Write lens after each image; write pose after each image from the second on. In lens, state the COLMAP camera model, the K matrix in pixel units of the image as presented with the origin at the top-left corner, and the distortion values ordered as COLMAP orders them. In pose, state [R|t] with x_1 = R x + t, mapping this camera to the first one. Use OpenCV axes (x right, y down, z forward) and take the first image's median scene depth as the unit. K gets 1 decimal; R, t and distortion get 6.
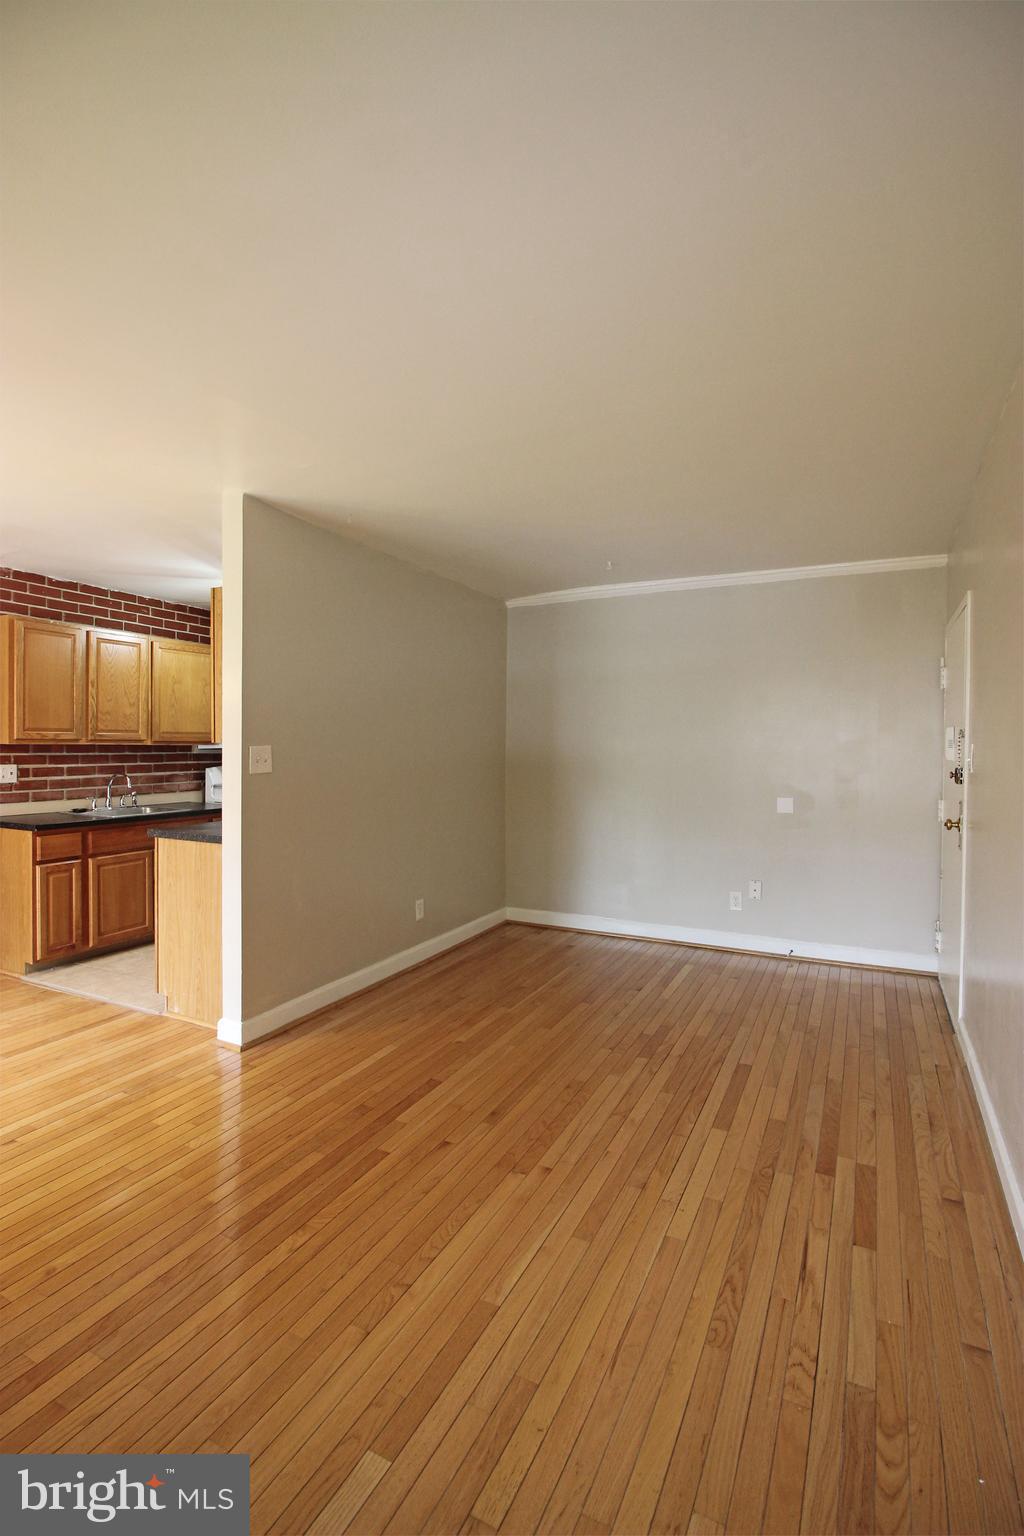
lens RADIAL K [[715.2, 0, 506.6], [0, 715.2, 763.5], [0, 0, 1]] dist [-0.001020, -0.004762]
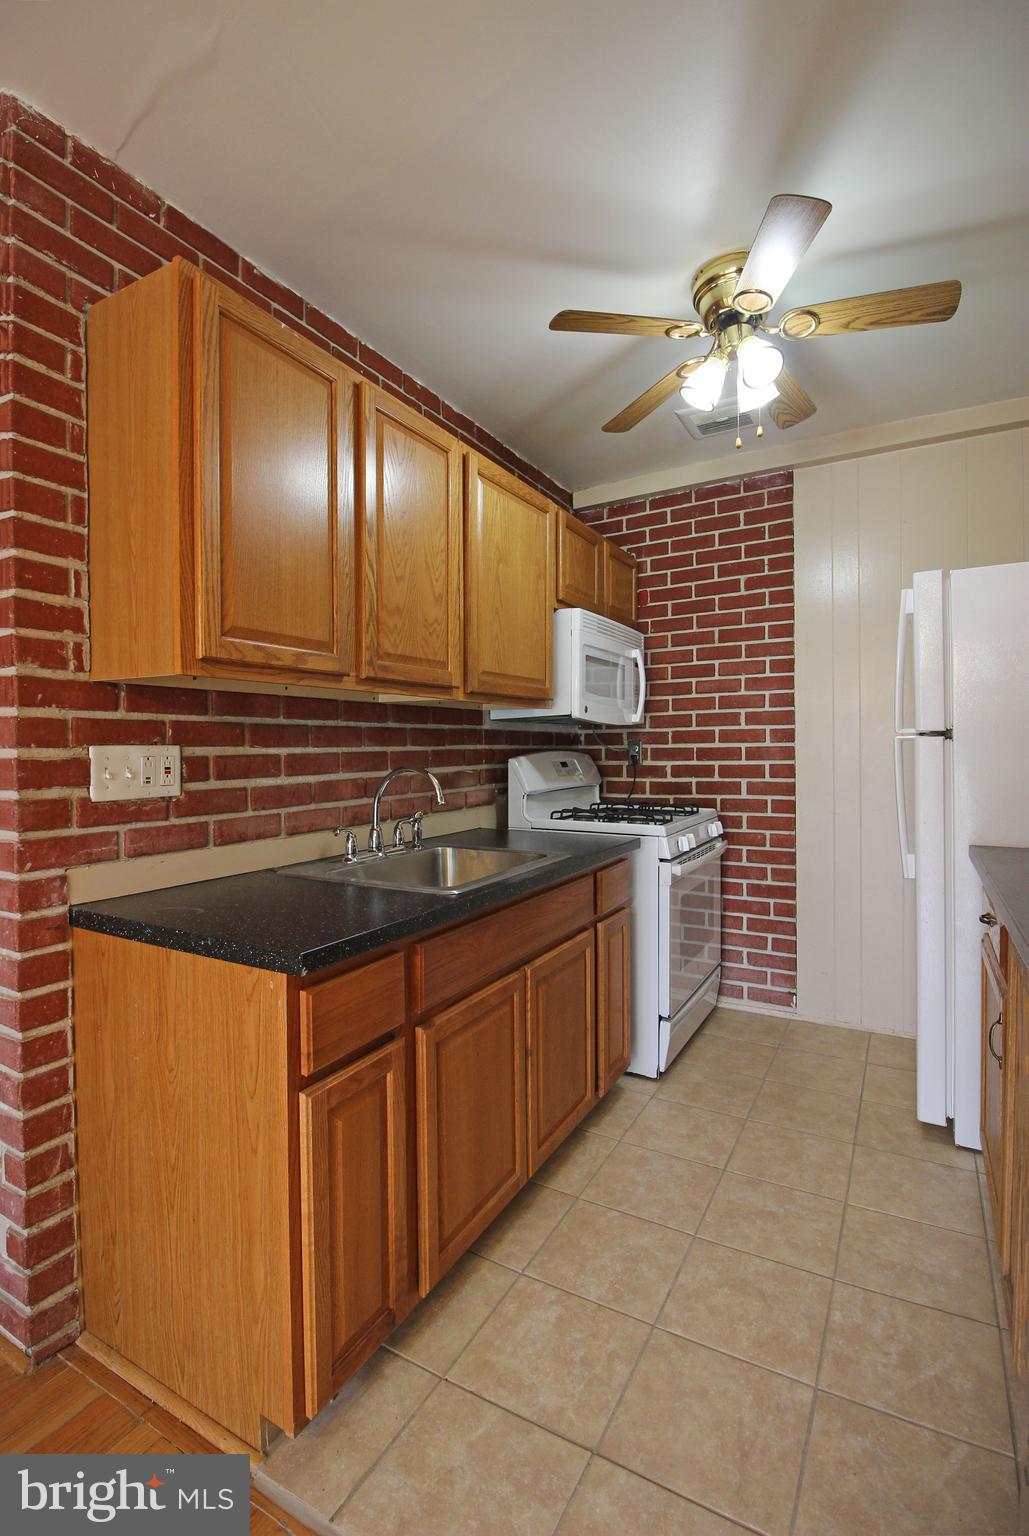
lens RADIAL K [[715.2, 0, 511.1], [0, 715.2, 761.7], [0, 0, 1]] dist [-0.001020, -0.004762]
pose [[0.998660, -0.014934, -0.049558, -0.484762], [0.014808, 0.999886, -0.002913, 0.012608], [0.049596, 0.002176, 0.998767, 0.626020]]
